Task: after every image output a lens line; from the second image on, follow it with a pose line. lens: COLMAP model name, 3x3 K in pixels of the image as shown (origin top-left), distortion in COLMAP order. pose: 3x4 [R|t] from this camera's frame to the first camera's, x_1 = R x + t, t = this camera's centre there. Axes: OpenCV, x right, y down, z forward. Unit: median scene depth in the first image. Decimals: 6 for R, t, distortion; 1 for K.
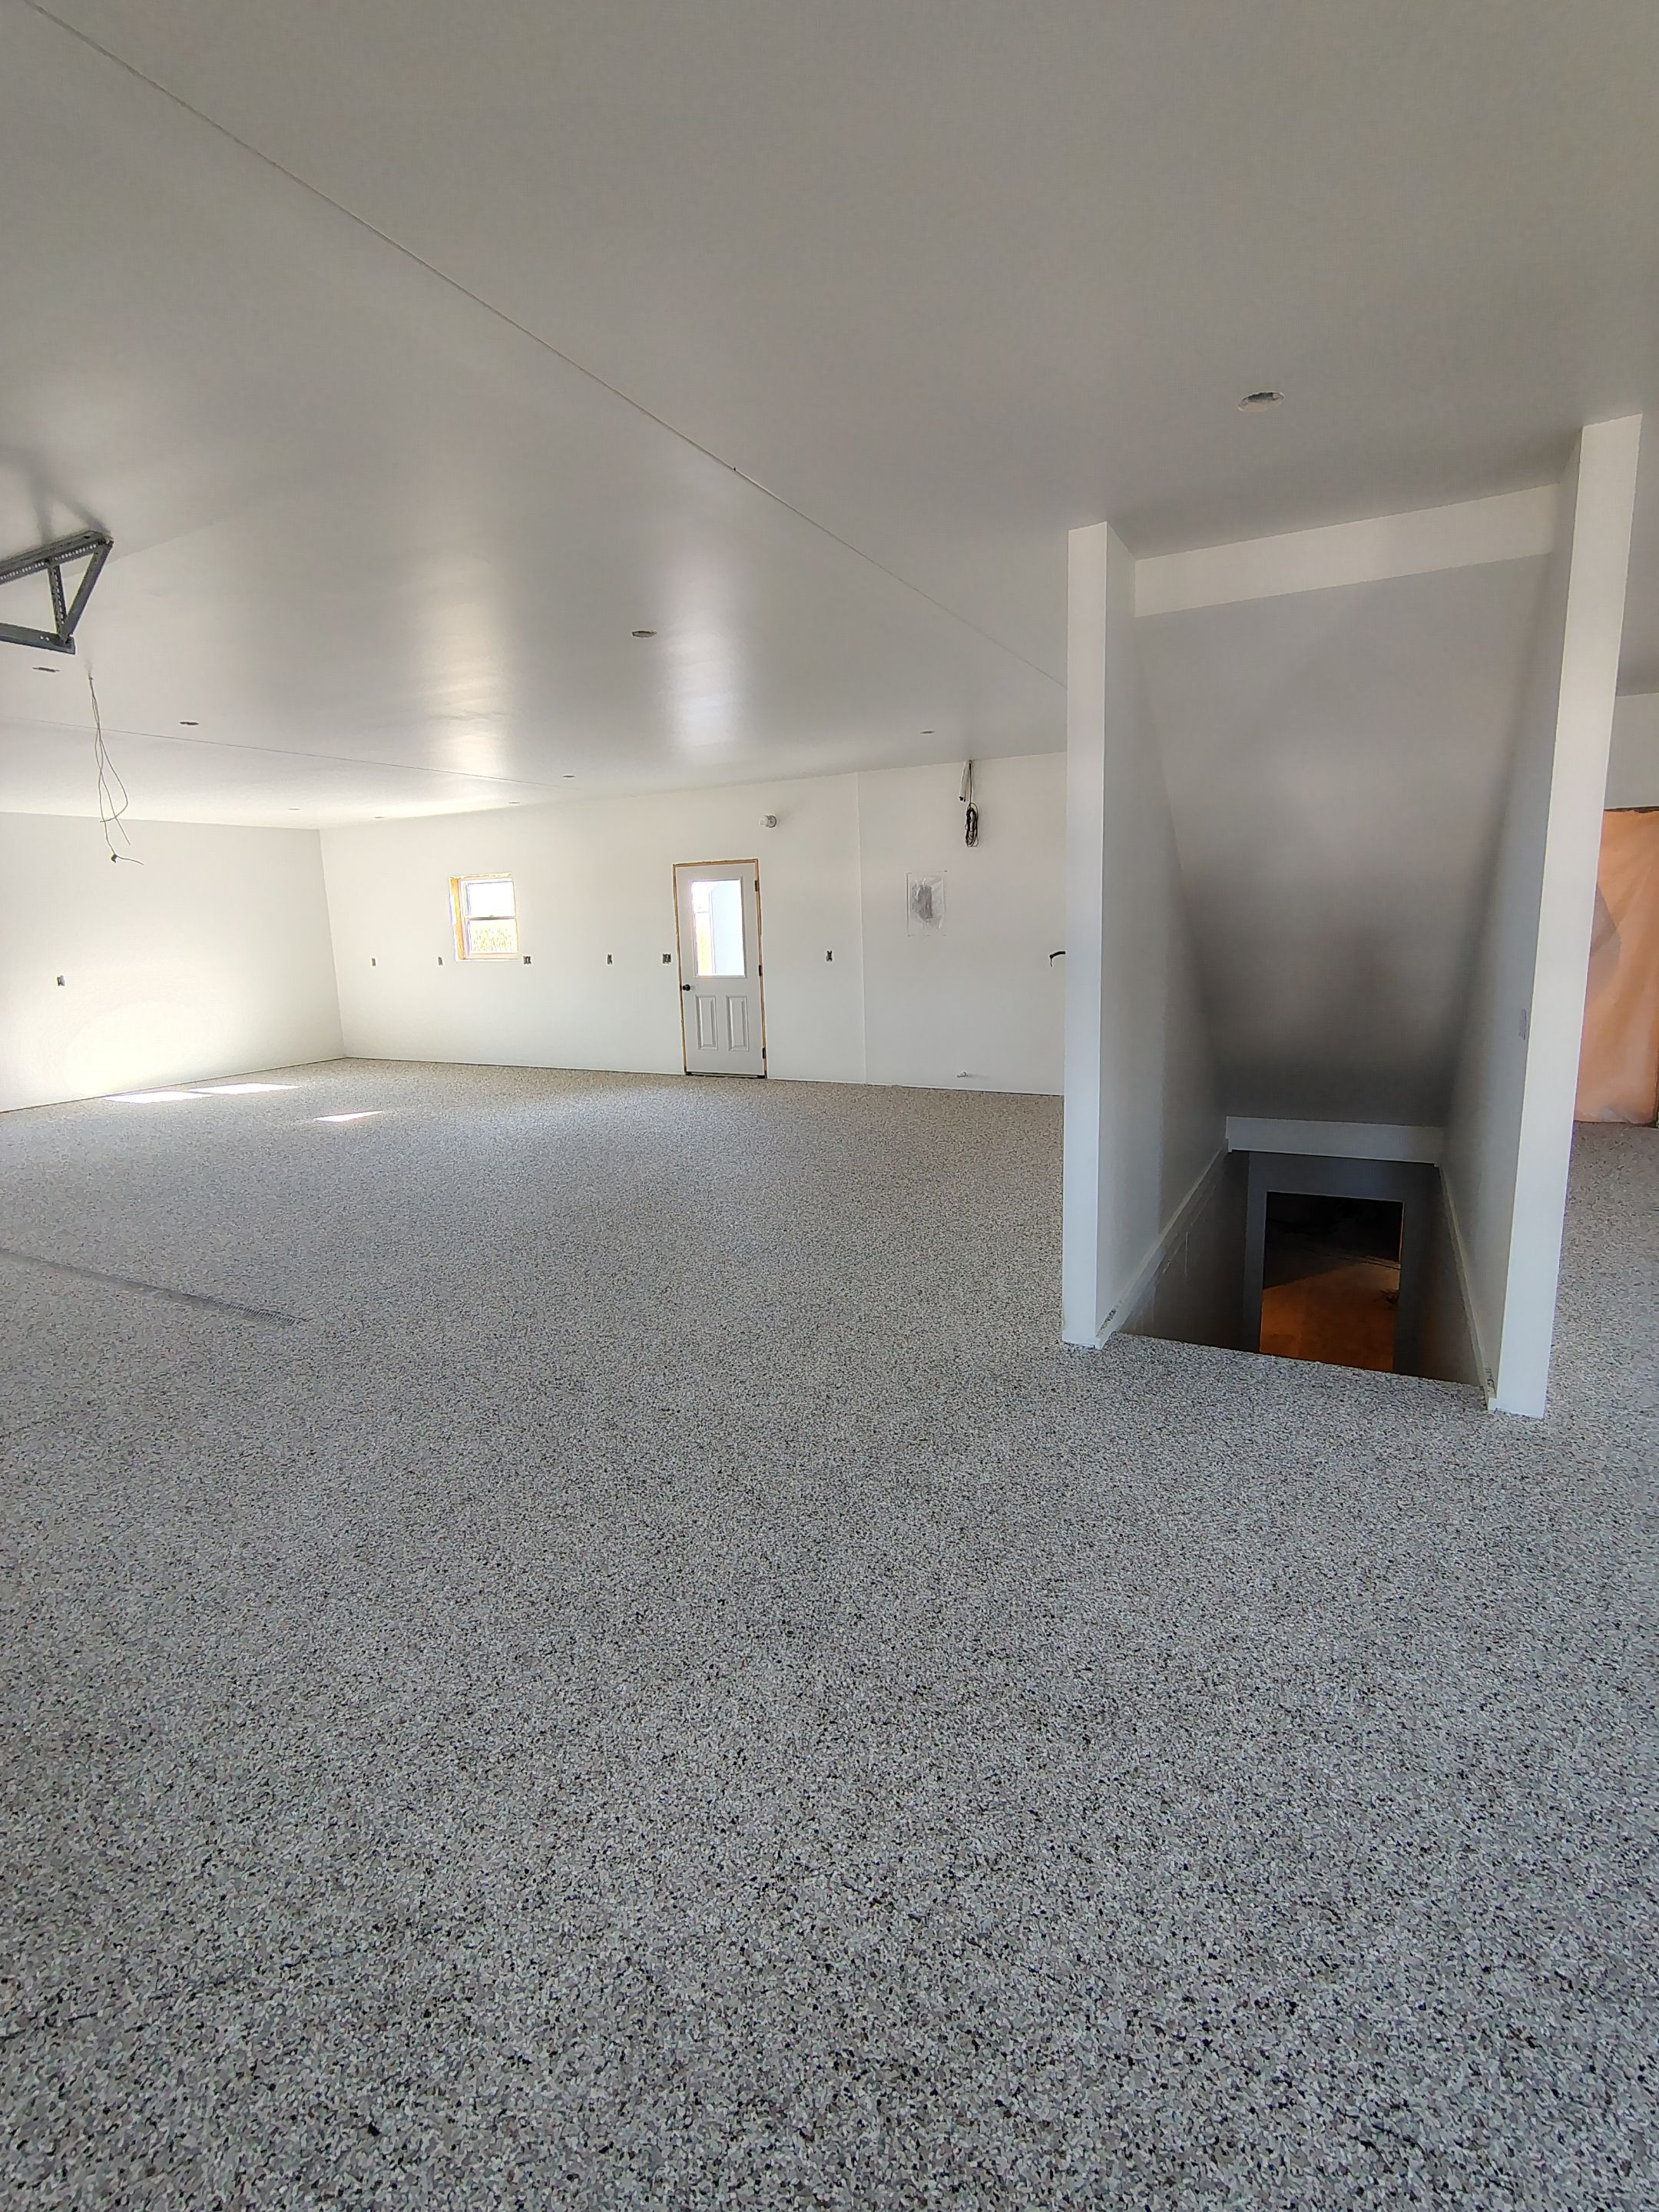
lens RADIAL K [[1037.2, 0, 818.7], [0, 1037.2, 1107.6], [0, 0, 1]] dist [-0.007755, 0.006483]
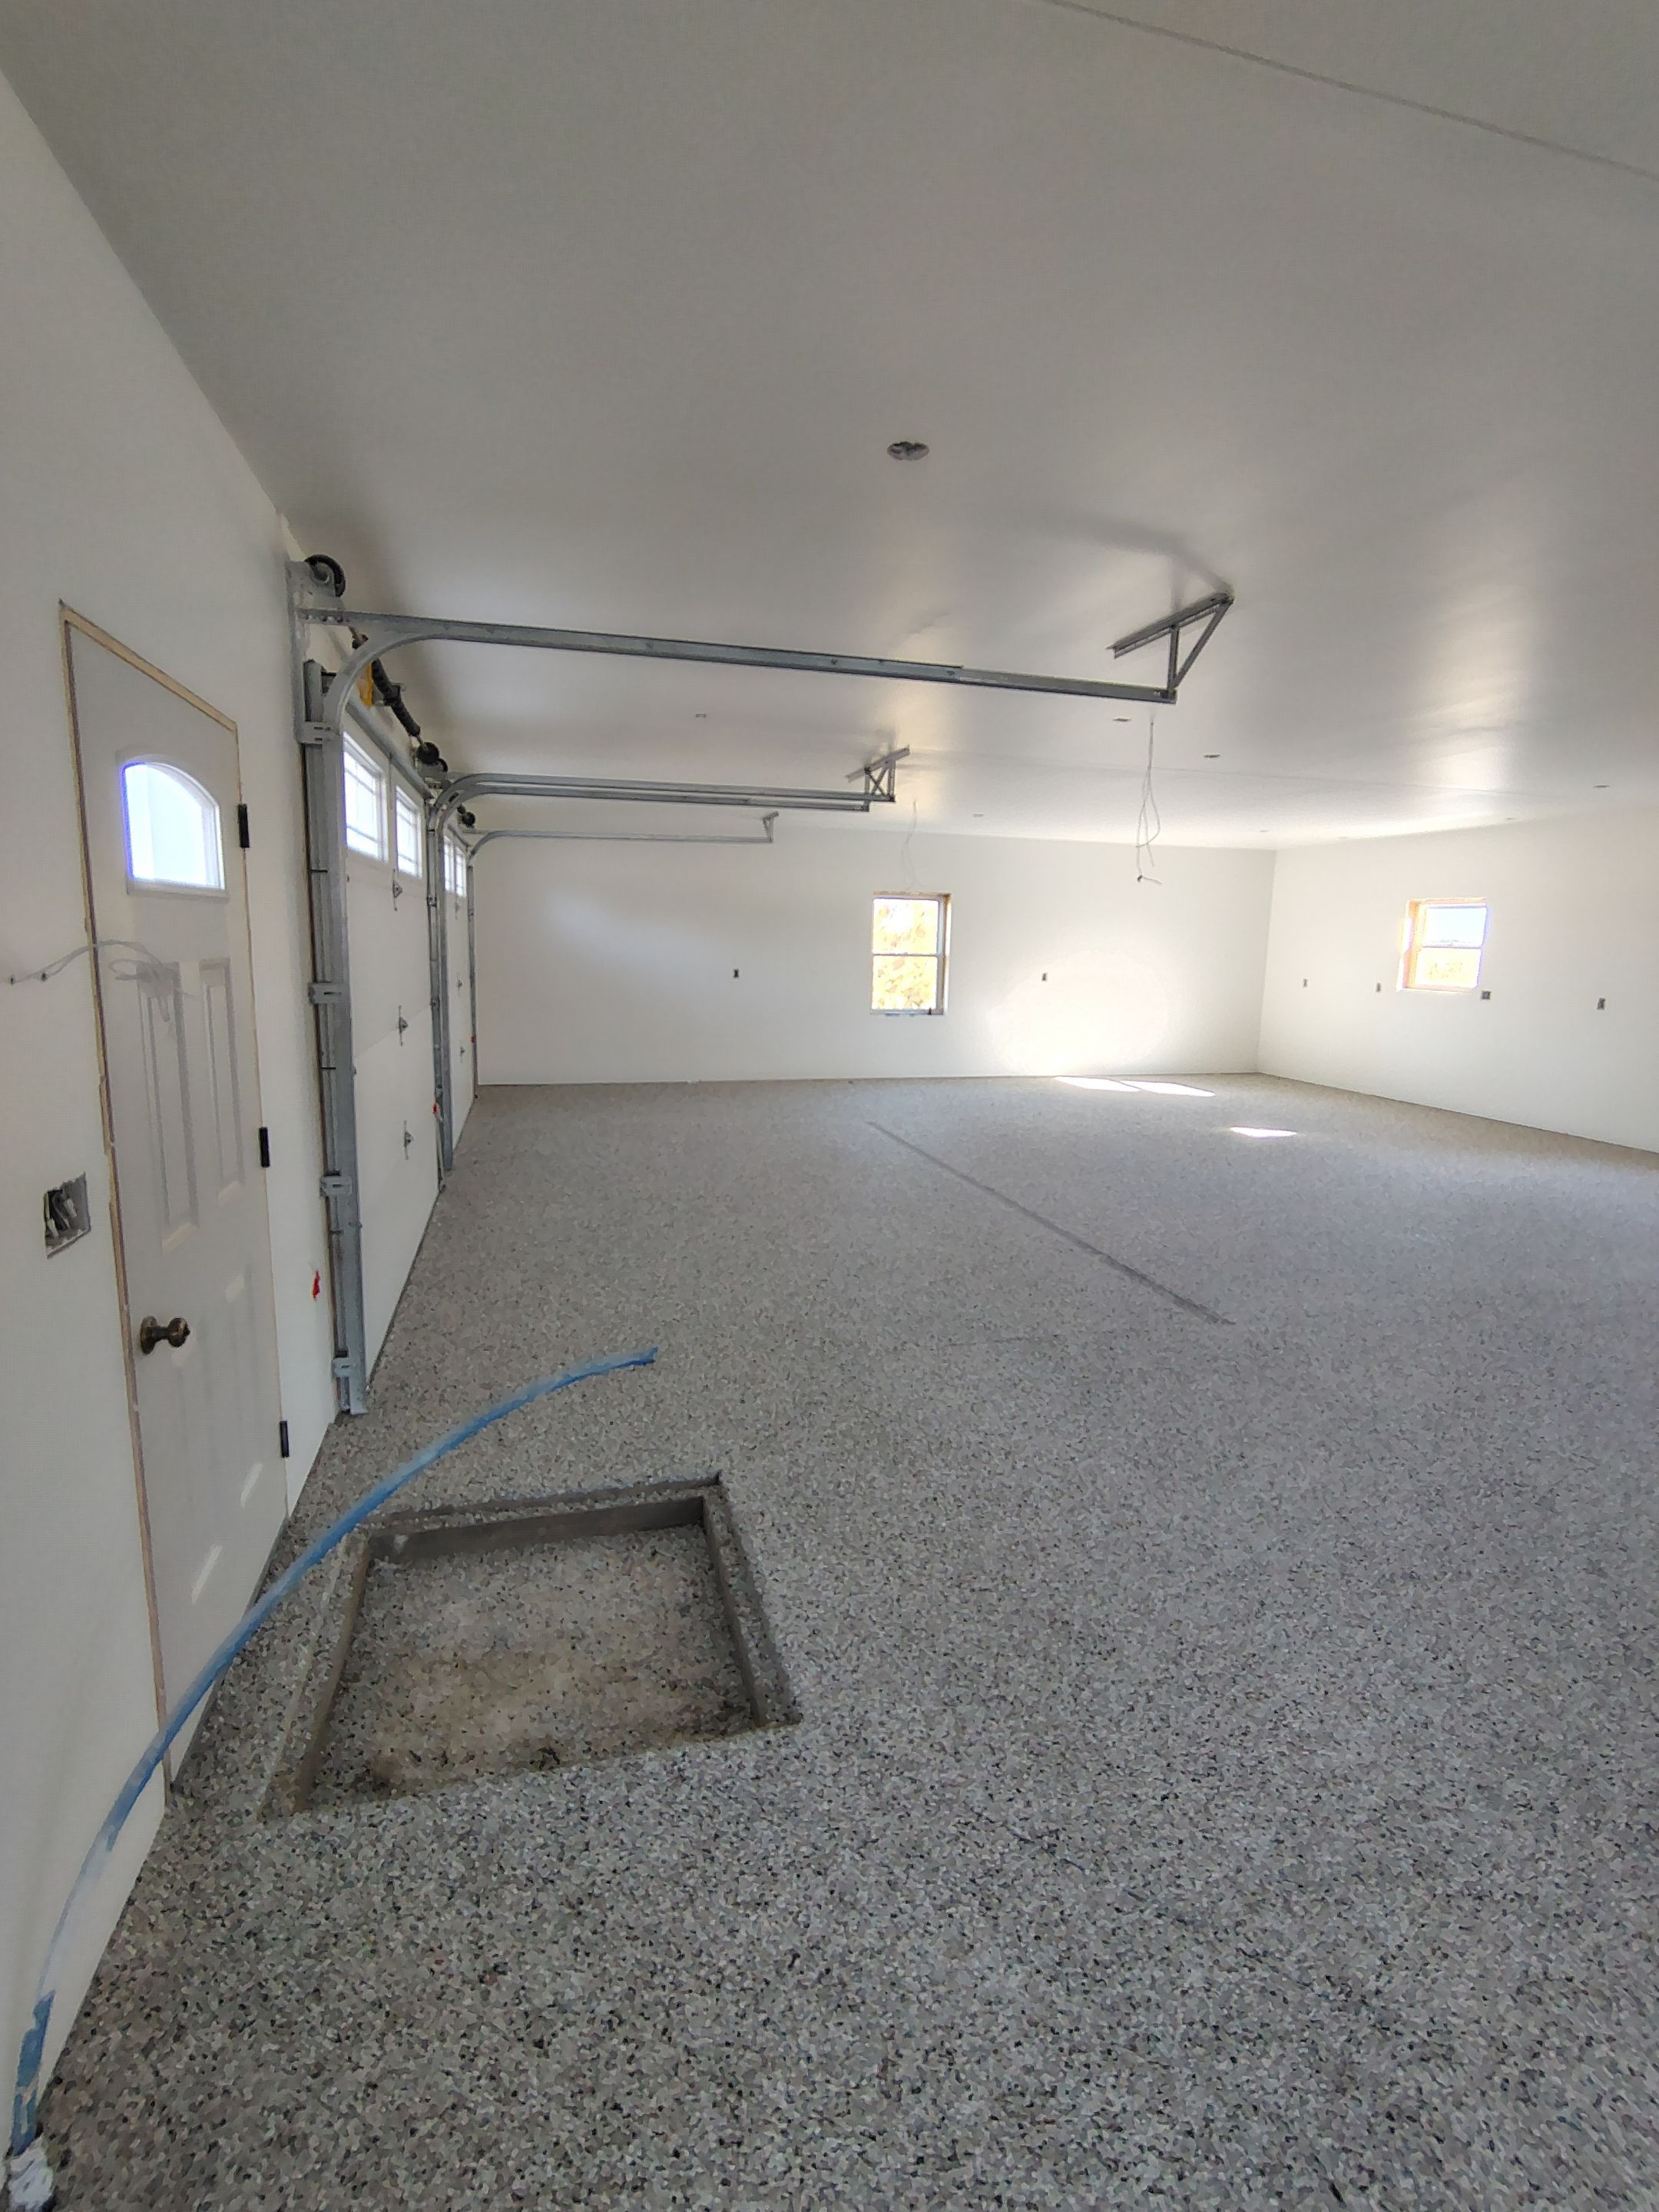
lens RADIAL K [[1033.7, 0, 829.5], [0, 1033.7, 1106.0], [0, 0, 1]] dist [-0.004216, 0.001603]
pose [[0.683573, 0.165538, -0.710862, -0.091657], [-0.178748, 0.982251, 0.056850, 0.005520], [0.707656, 0.088204, 0.701030, -0.041234]]
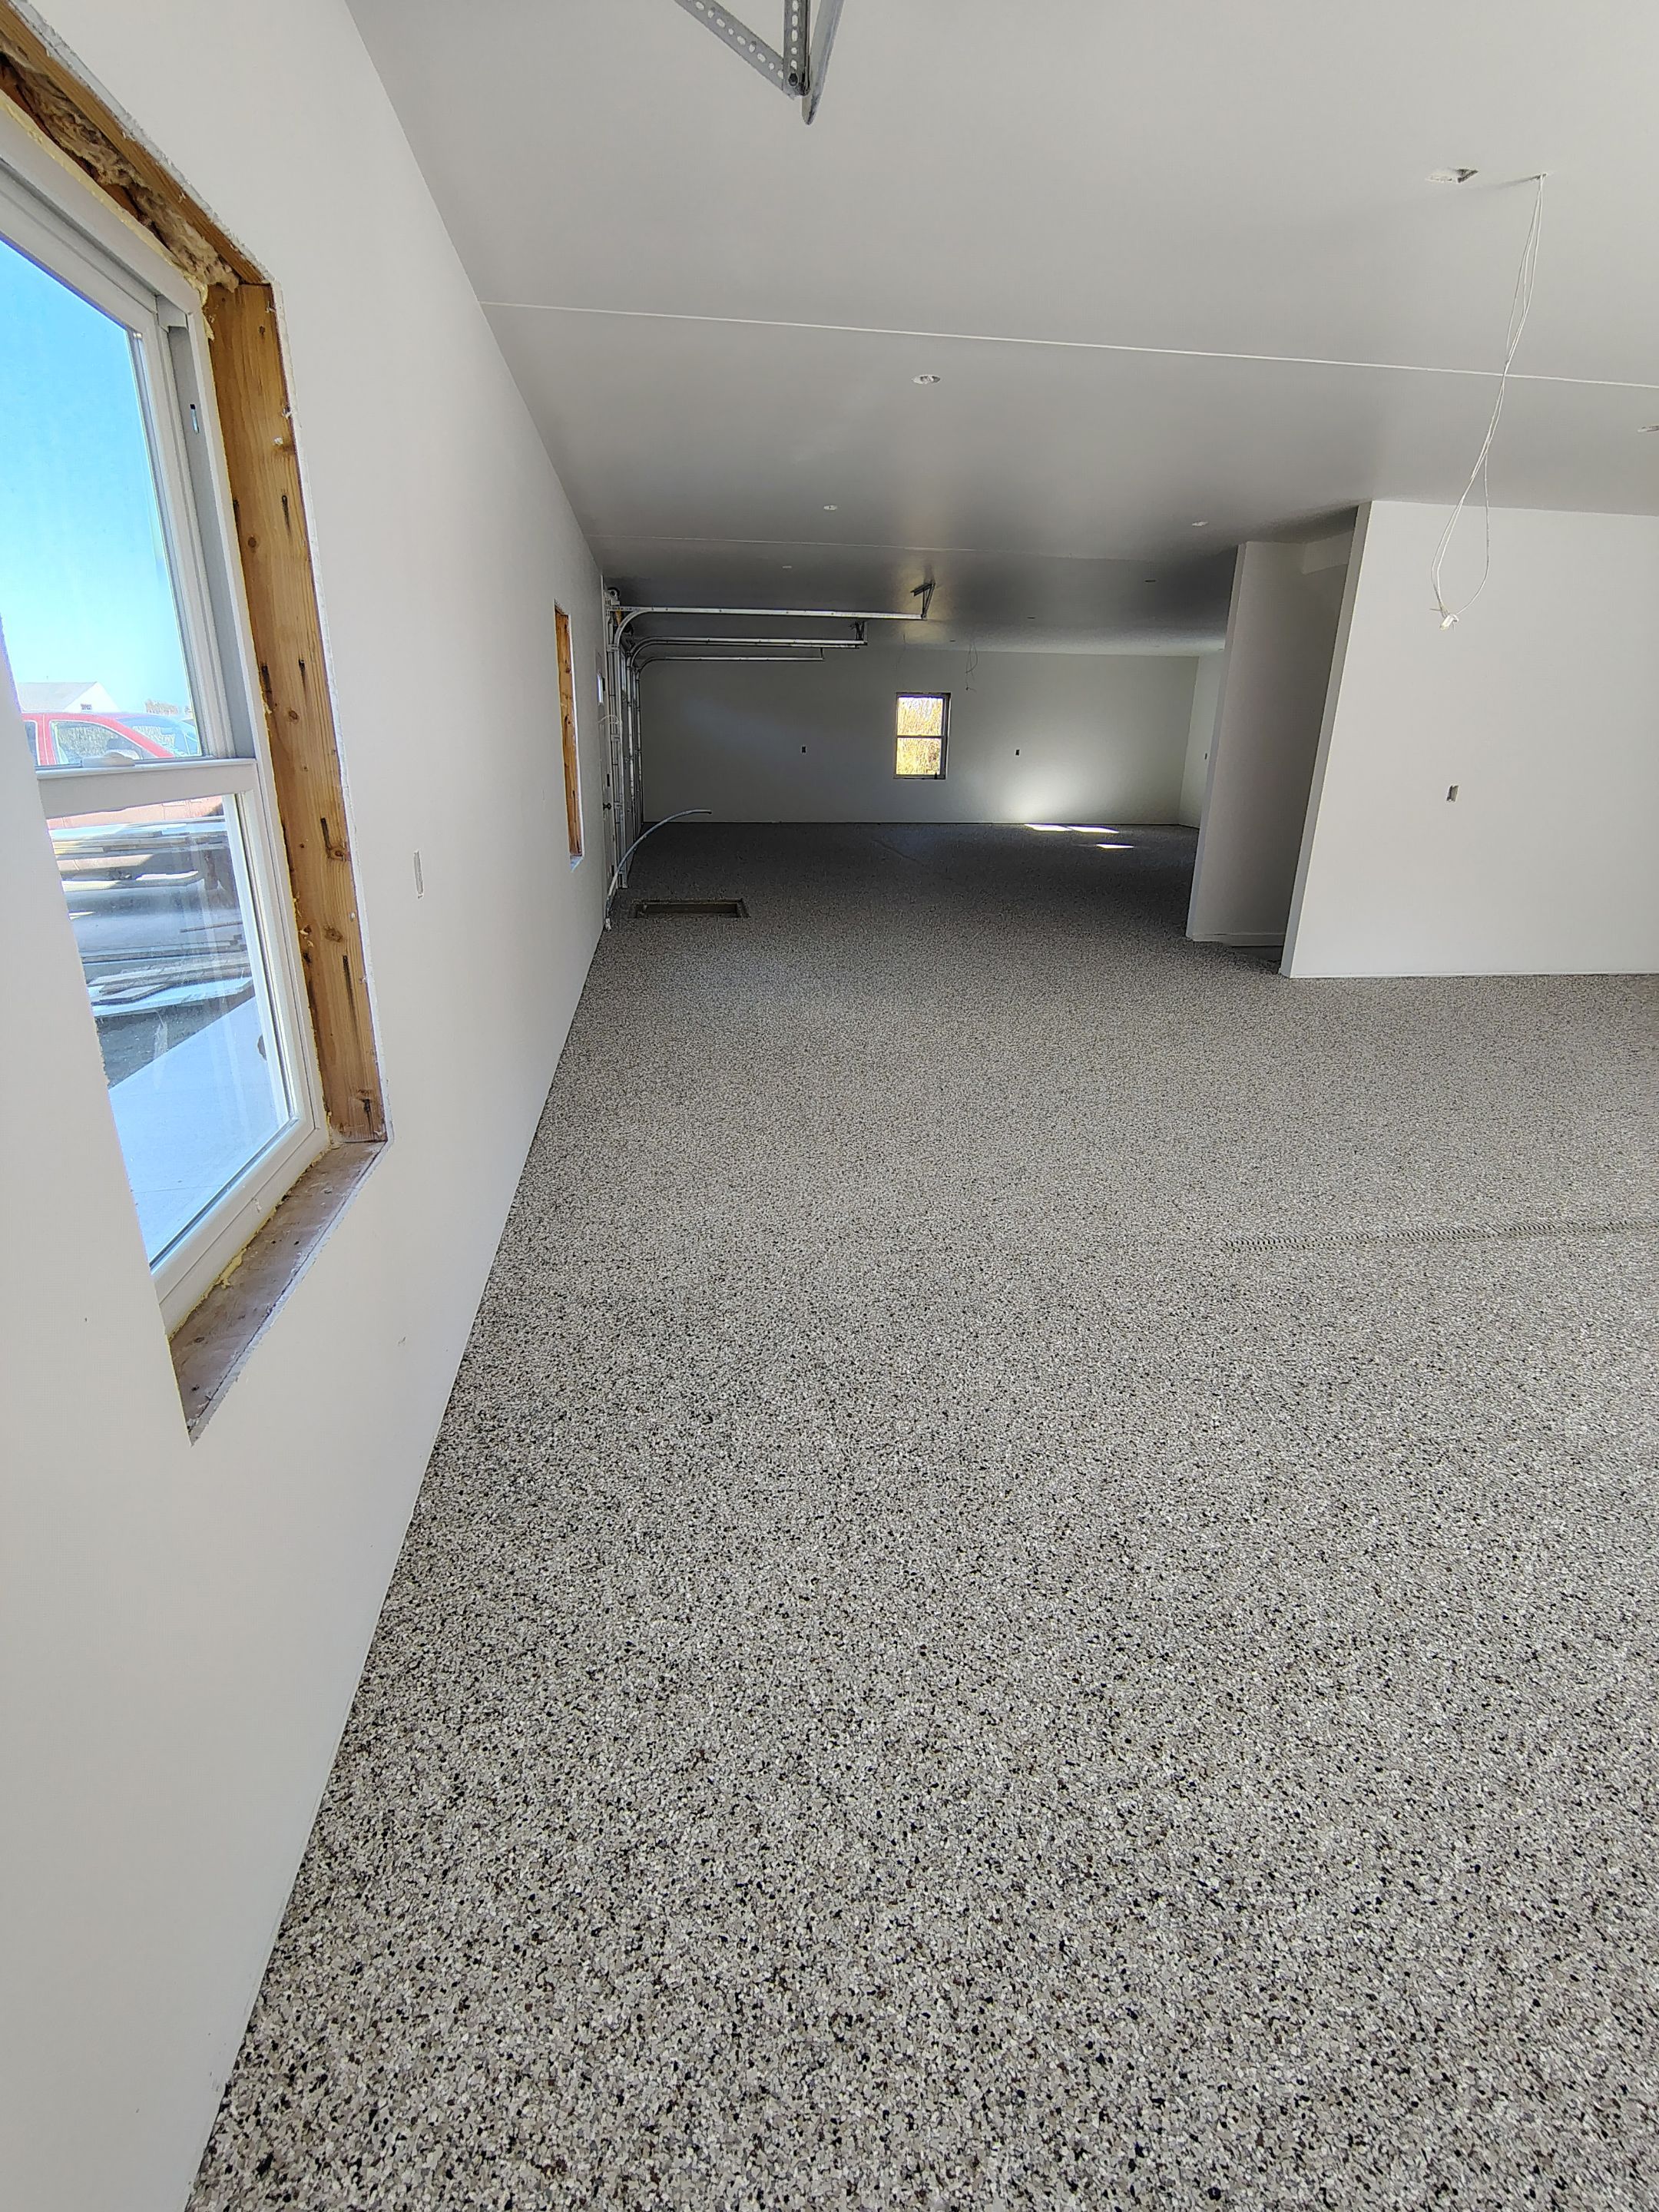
lens RADIAL K [[1041.2, 0, 829.5], [0, 1041.2, 1106.0], [0, 0, 1]] dist [-0.022963, 0.004914]
pose [[0.578520, 0.316966, -0.751563, 2.496650], [-0.182416, 0.948347, 0.259543, 0.199068], [0.795009, -0.013054, 0.606458, -1.378979]]
